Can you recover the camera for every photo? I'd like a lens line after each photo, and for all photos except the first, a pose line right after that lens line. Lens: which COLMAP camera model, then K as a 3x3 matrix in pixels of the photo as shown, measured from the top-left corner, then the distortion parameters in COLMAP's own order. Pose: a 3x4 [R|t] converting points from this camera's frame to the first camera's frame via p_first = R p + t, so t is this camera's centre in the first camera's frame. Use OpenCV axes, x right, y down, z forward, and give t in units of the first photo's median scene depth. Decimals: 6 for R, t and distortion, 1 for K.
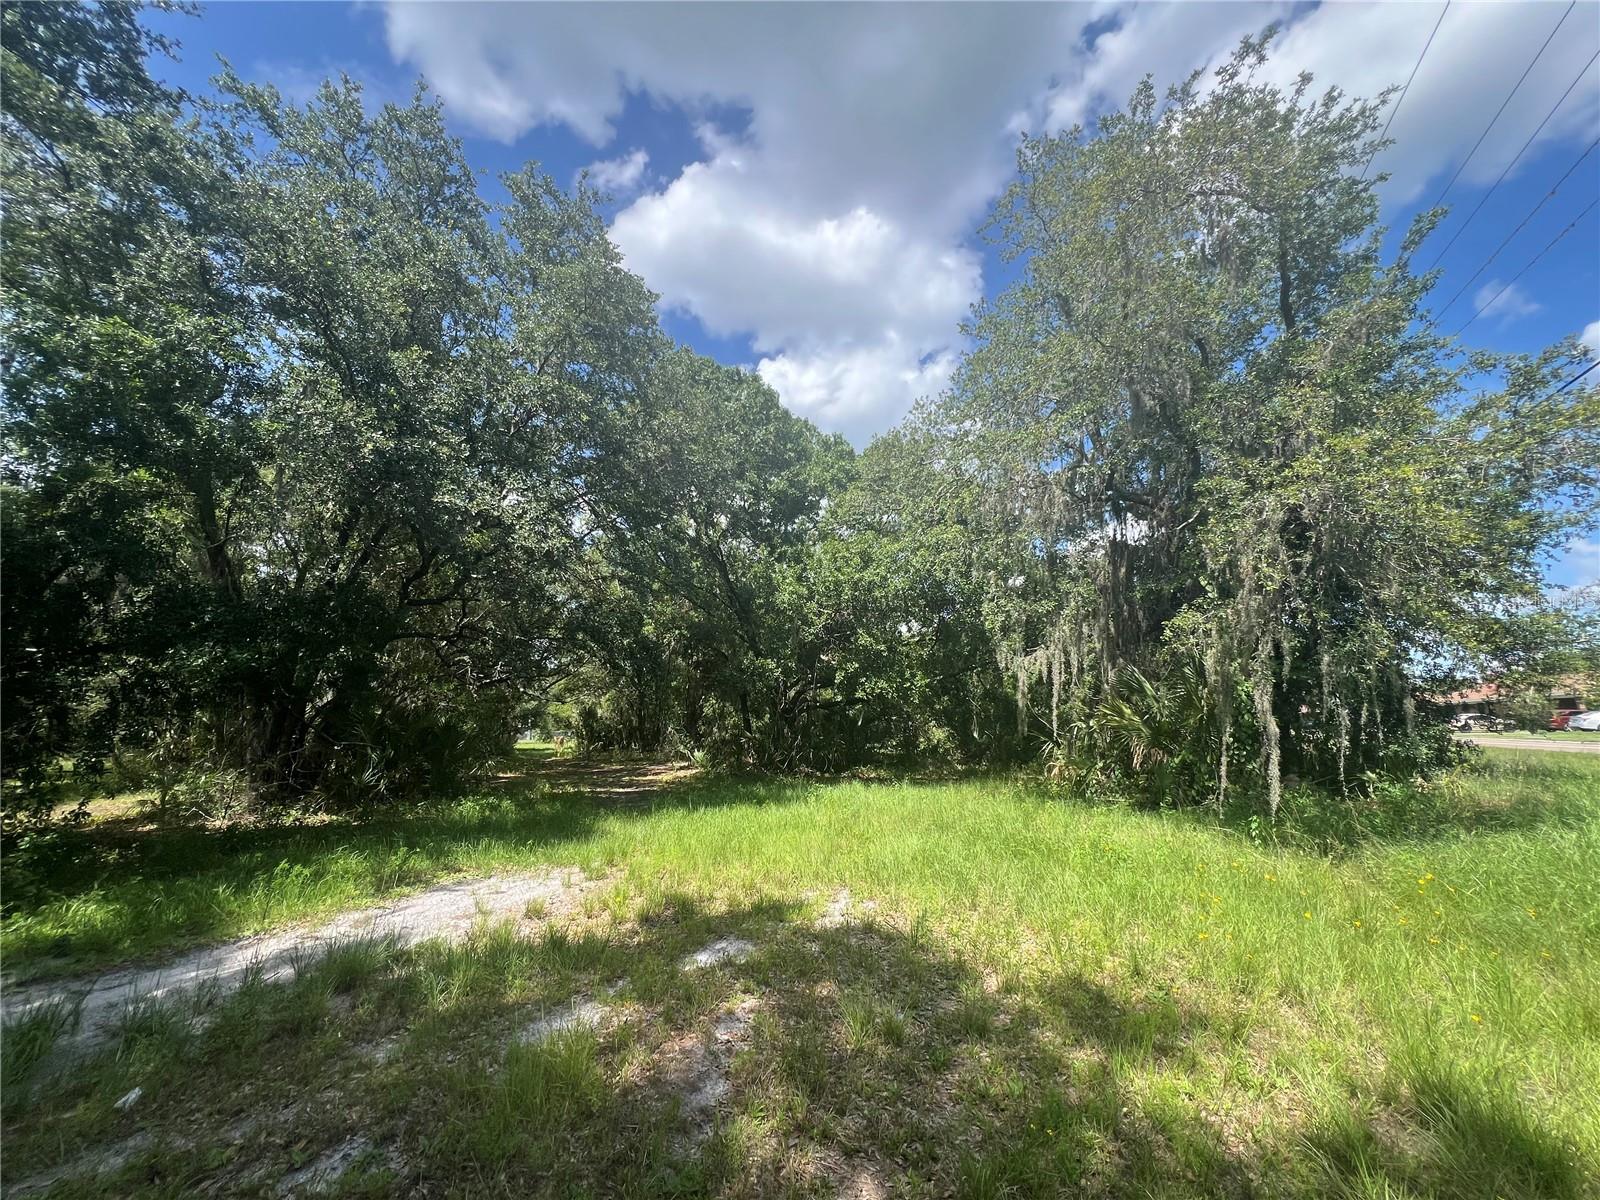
lens RADIAL K [[642.4, 0, 803.9], [0, 642.4, 589.2], [0, 0, 1]] dist [-0.001505, -0.000085]
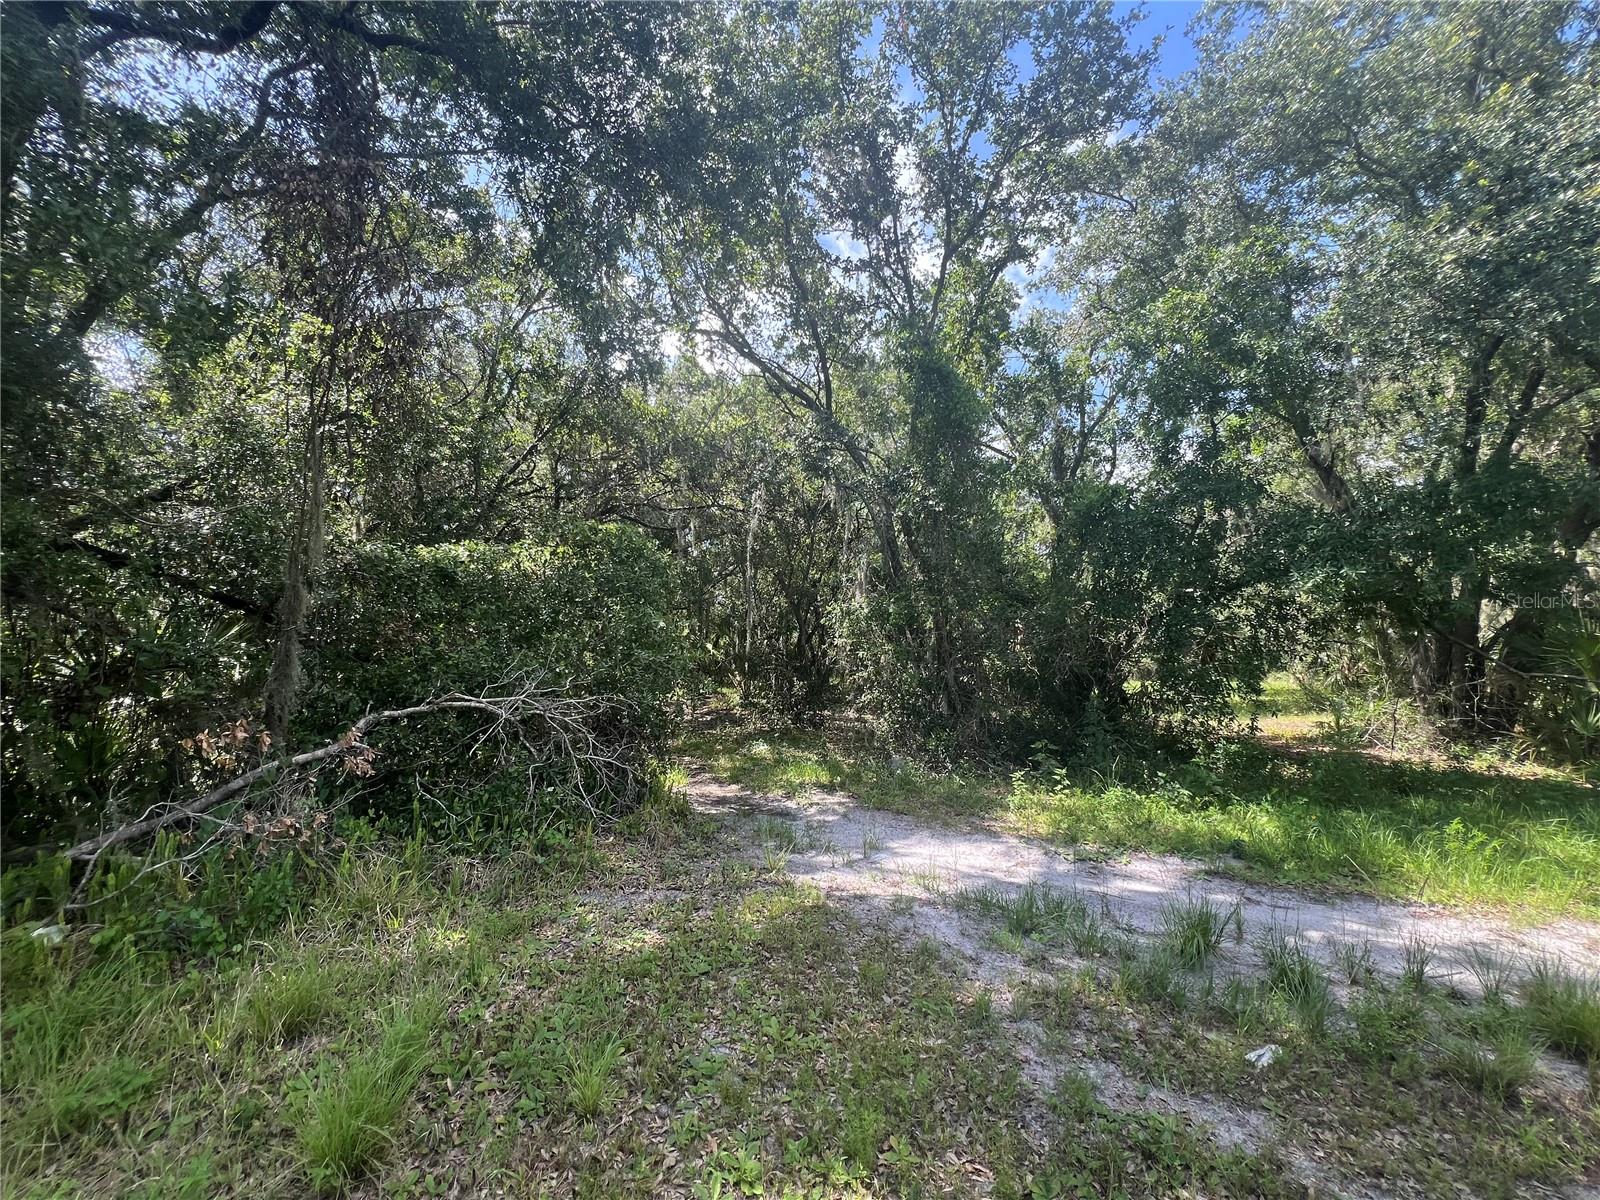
lens RADIAL K [[642.4, 0, 799.9], [0, 642.4, 605.5], [0, 0, 1]] dist [-0.001505, -0.000085]
pose [[0.083466, -0.069093, -0.994112, -0.044569], [0.204630, 0.977522, -0.050760, 0.023344], [0.975274, -0.199189, 0.095728, 0.110213]]
